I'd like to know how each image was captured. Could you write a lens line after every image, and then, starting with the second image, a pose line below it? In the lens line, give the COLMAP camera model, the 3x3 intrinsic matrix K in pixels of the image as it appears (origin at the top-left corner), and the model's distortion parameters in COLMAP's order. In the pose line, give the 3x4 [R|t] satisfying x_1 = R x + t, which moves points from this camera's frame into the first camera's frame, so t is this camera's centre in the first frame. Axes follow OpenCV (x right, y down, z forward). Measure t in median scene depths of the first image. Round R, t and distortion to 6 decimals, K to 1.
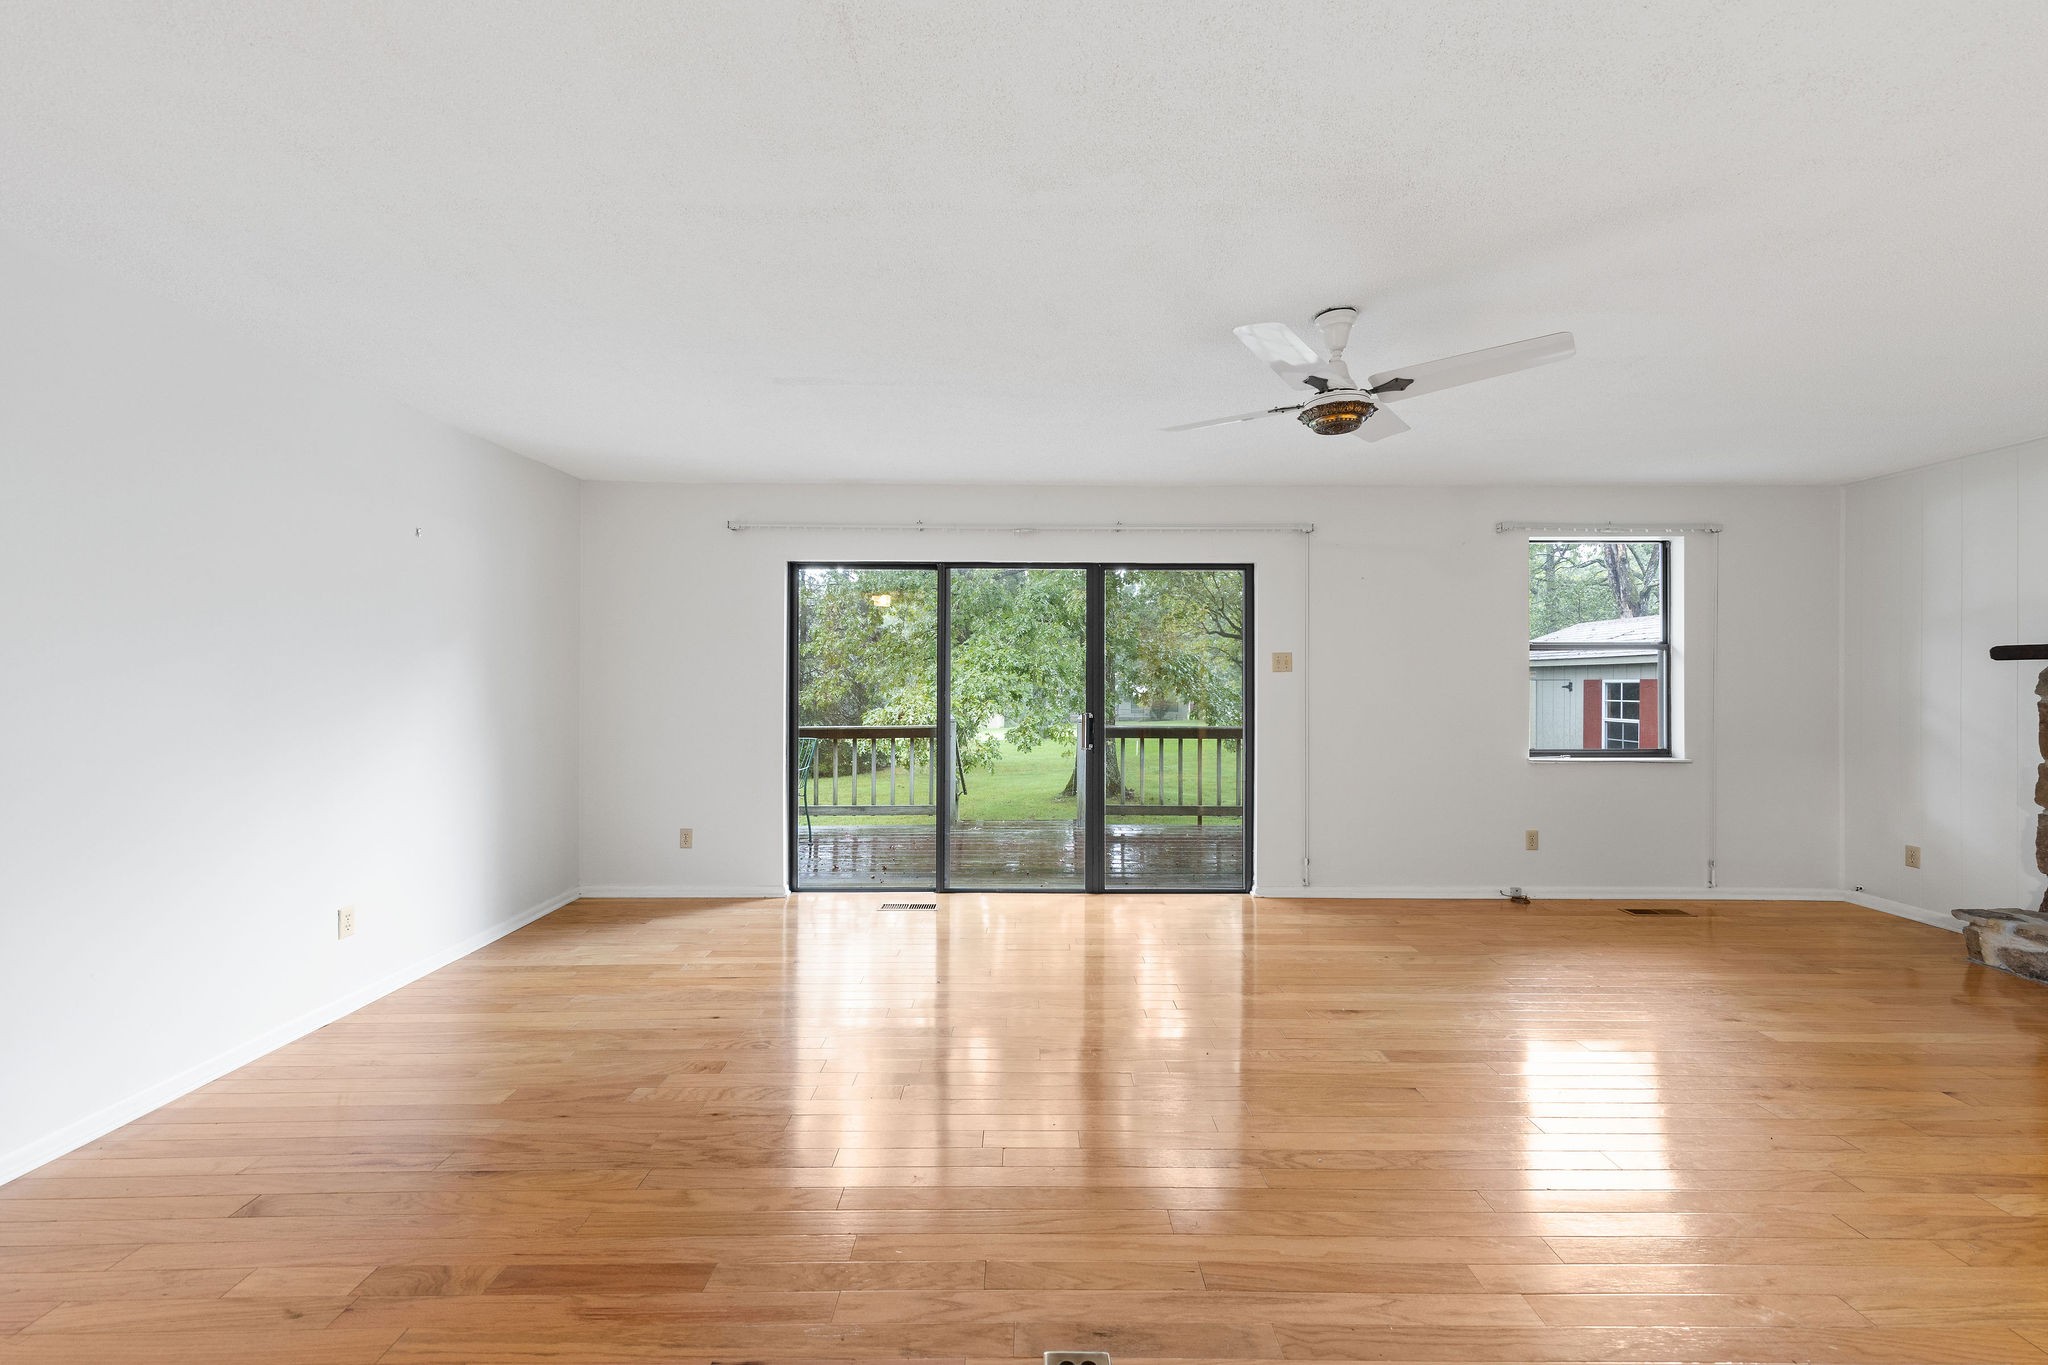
lens RADIAL K [[798.0, 0, 1025.9], [0, 798.0, 677.1], [0, 0, 1]] dist [0.004855, -0.000148]
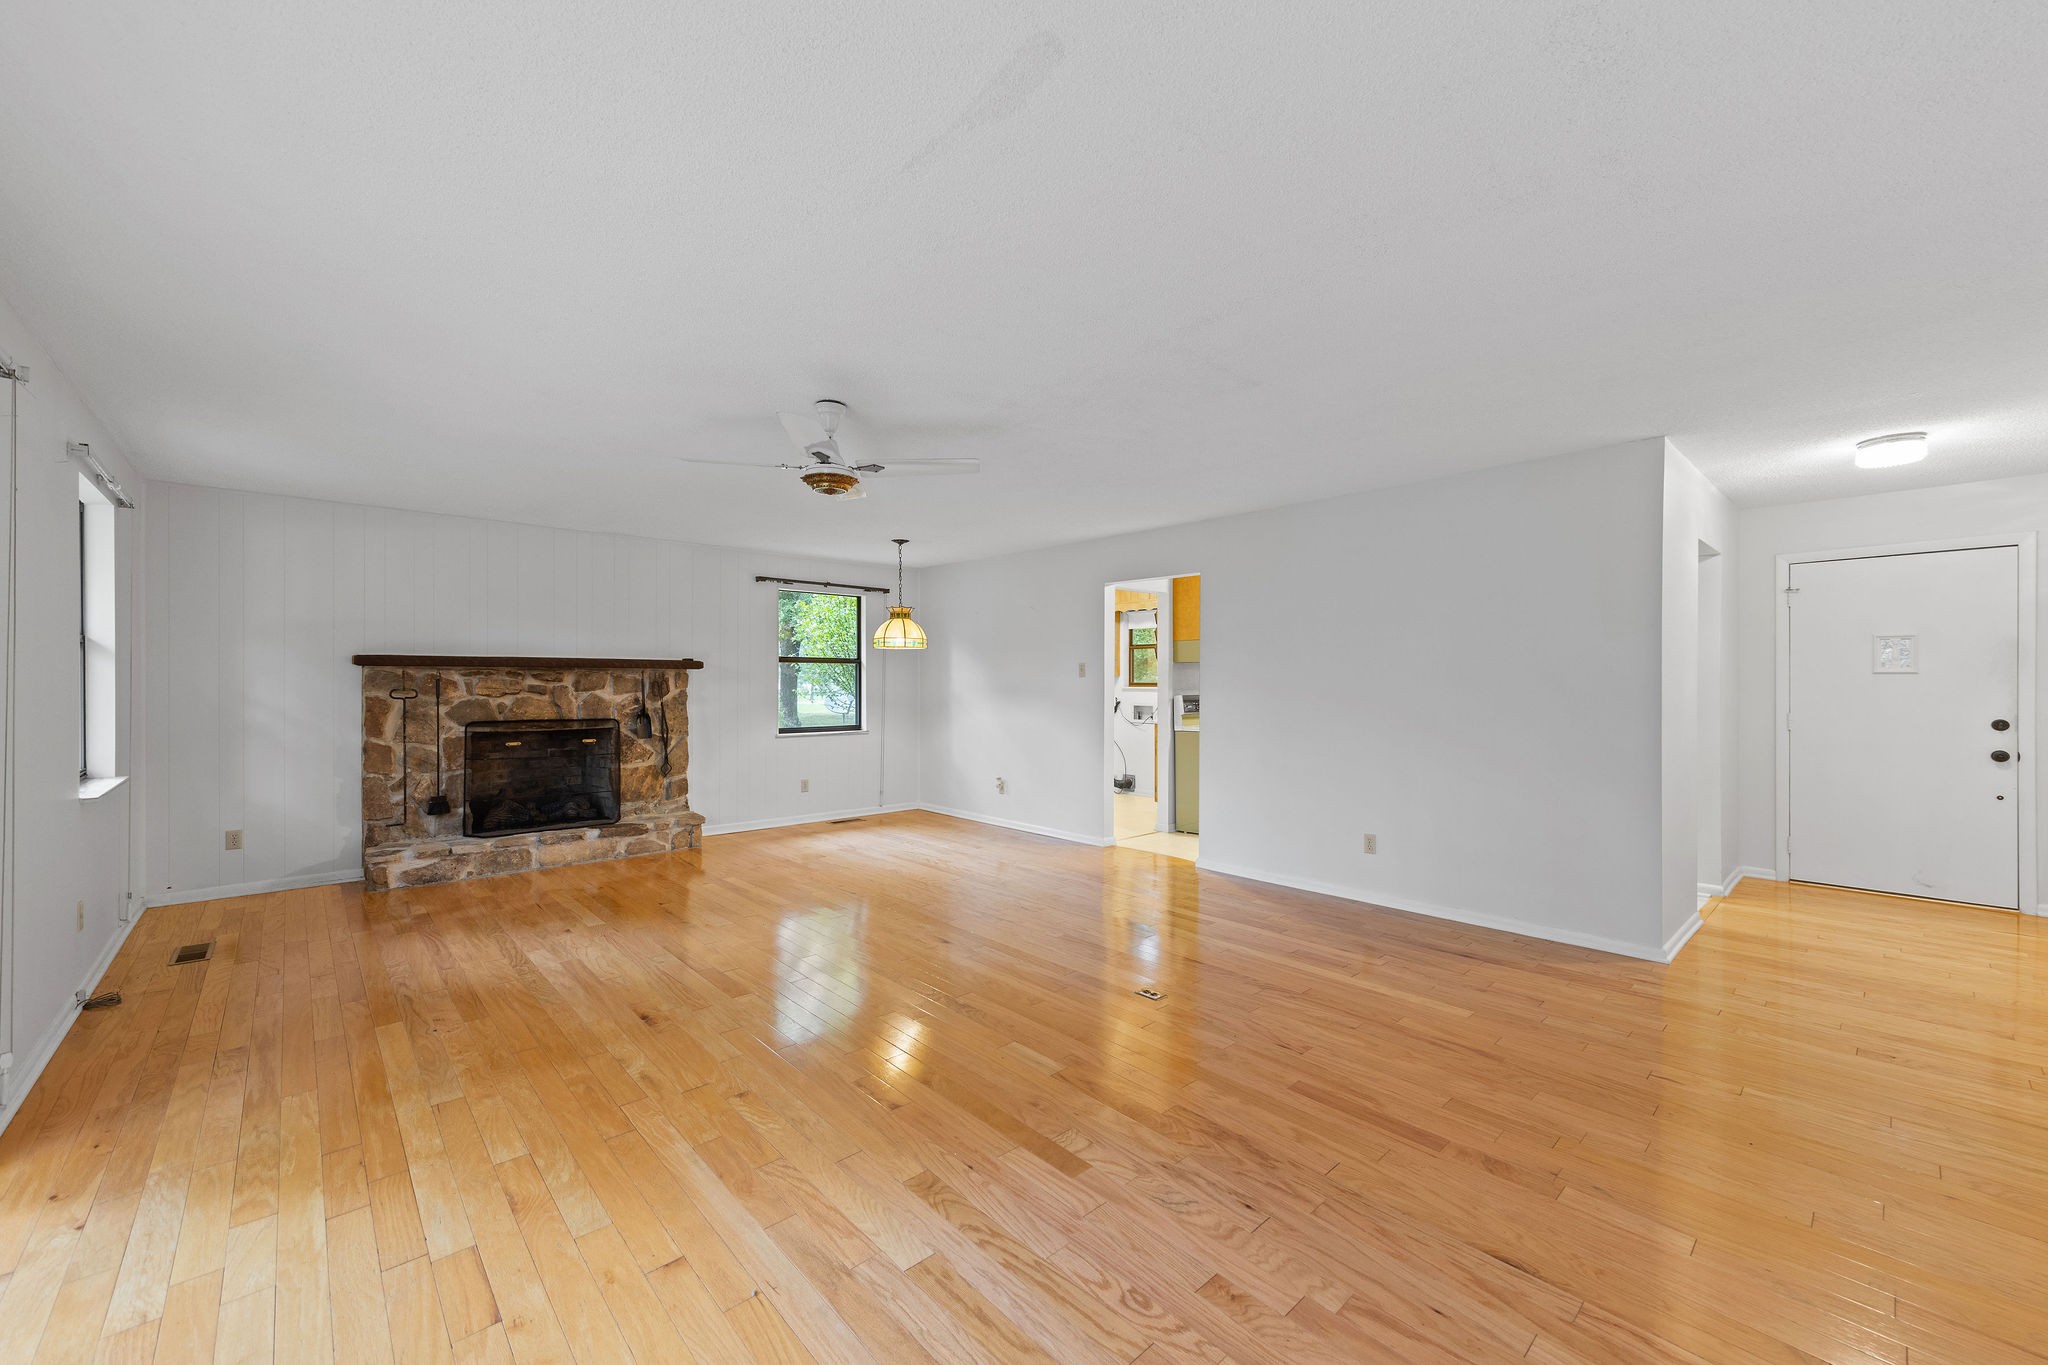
lens RADIAL K [[798.0, 0, 1036.4], [0, 798.0, 685.9], [0, 0, 1]] dist [0.004855, -0.000148]
pose [[-0.676563, -0.007906, 0.736342, -0.452325], [-0.004475, 0.999968, 0.006625, -0.000994], [-0.736371, 0.001187, -0.676577, 0.919072]]
